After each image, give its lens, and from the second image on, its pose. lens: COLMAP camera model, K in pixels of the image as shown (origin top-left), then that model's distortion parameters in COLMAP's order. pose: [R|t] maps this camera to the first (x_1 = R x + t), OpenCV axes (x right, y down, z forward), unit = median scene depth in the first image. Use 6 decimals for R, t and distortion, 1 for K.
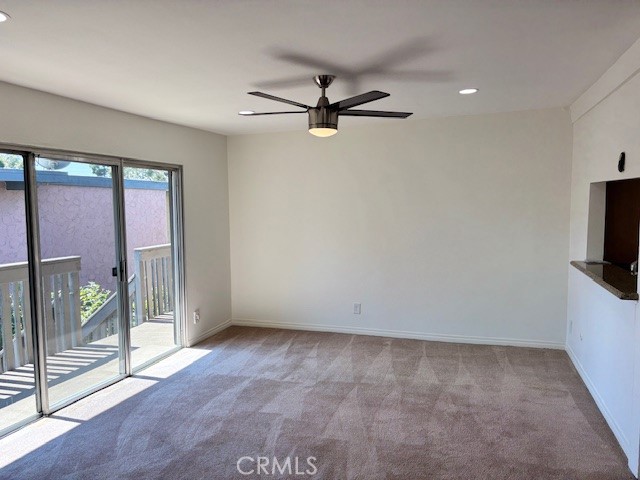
lens RADIAL K [[486.5, 0, 320.0], [0, 486.5, 240.0], [0, 0, 1]] dist [0.013280, 0.007505]
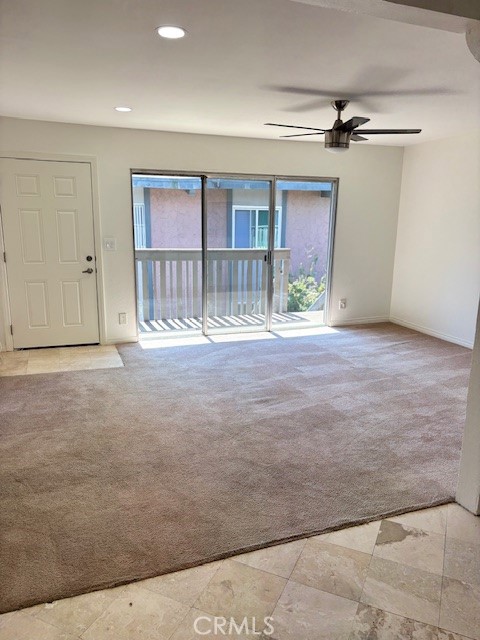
lens RADIAL K [[486.5, 0, 240.0], [0, 486.5, 320.0], [0, 0, 1]] dist [0.013280, 0.007505]
pose [[0.625872, 0.193147, -0.755631, 0.689374], [-0.082247, 0.979793, 0.182321, -0.009413], [0.775577, -0.051962, 0.629111, 0.032876]]
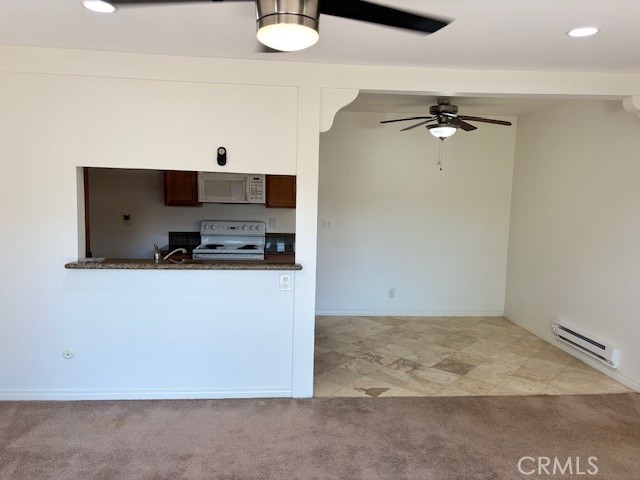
lens RADIAL K [[486.5, 0, 320.0], [0, 486.5, 240.0], [0, 0, 1]] dist [0.013280, 0.007505]
pose [[-0.388104, -0.108617, 0.915192, -0.371509], [0.045430, 0.989569, 0.136710, -0.087171], [-0.920495, 0.094635, -0.379122, 0.952978]]
